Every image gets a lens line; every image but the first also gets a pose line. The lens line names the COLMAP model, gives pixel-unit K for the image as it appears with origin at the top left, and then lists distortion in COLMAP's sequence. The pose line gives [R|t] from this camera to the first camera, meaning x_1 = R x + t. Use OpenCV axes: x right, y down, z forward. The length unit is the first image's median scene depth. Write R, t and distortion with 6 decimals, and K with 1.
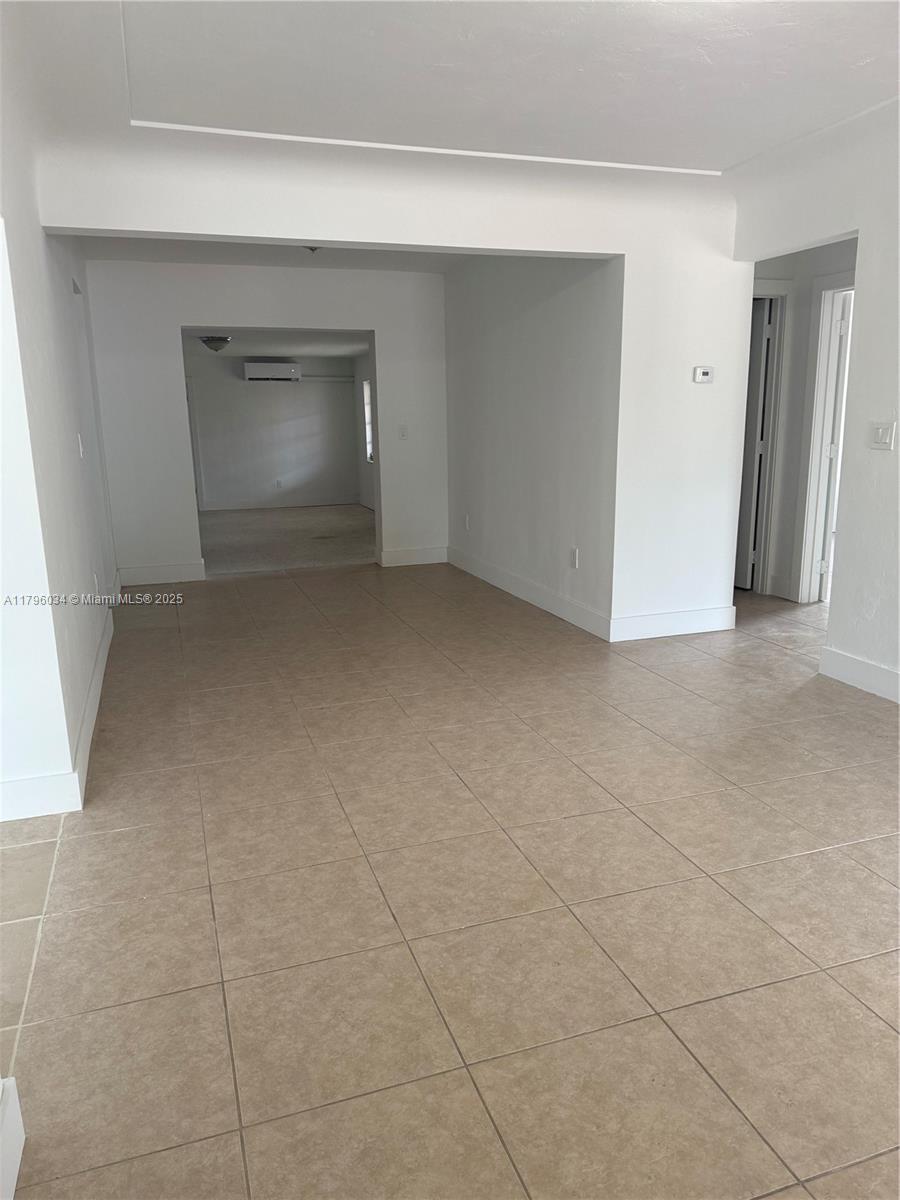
lens RADIAL K [[848.3, 0, 454.8], [0, 848.3, 607.5], [0, 0, 1]] dist [0.063090, -0.084857]
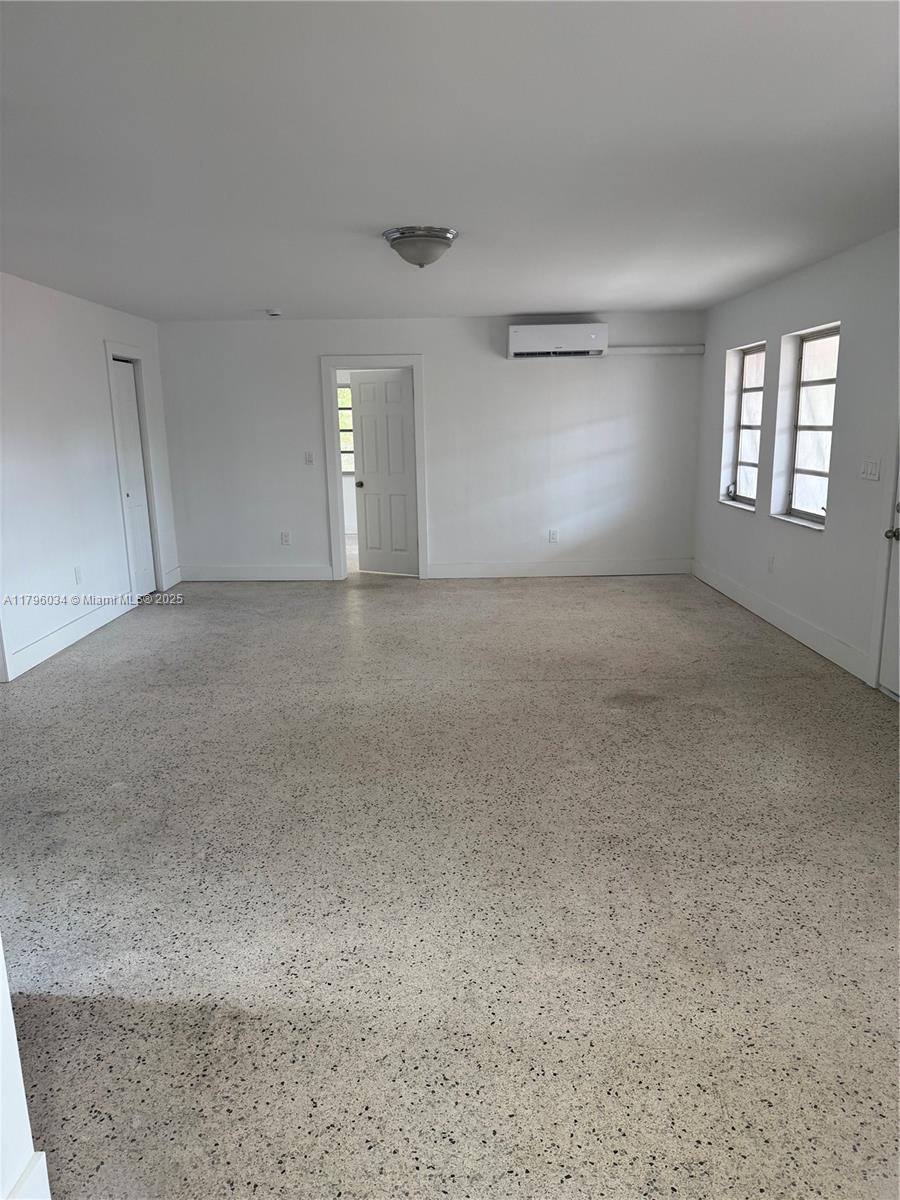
lens RADIAL K [[852.1, 0, 450.0], [0, 852.1, 600.0], [0, 0, 1]] dist [0.061333, -0.052751]
pose [[0.941658, 0.071124, -0.328971, -0.081113], [-0.076006, 0.997105, -0.001987, -0.097725], [0.327878, 0.026875, 0.944338, 0.444945]]
